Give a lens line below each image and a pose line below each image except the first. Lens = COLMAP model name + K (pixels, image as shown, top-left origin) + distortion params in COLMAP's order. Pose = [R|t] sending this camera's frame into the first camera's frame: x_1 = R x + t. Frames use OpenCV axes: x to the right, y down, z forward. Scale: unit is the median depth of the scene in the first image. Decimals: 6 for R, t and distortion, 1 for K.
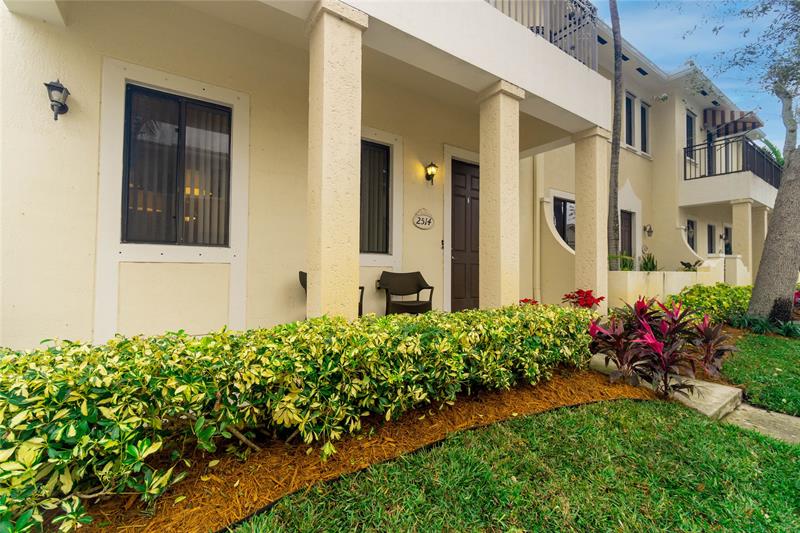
lens RADIAL K [[351.4, 0, 395.8], [0, 351.4, 258.0], [0, 0, 1]] dist [-0.002563, -0.000098]
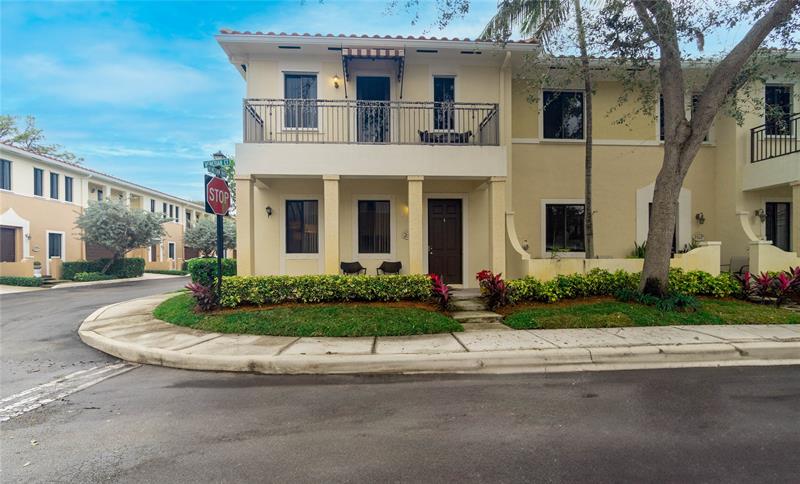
lens RADIAL K [[377.2, 0, 400.6], [0, 377.2, 260.6], [0, 0, 1]] dist [-0.000146, -0.000046]
pose [[0.860407, -0.013806, -0.509421, 1.488576], [0.030462, 0.999239, 0.024370, -0.024805], [0.508697, -0.036486, 0.860172, -1.129061]]
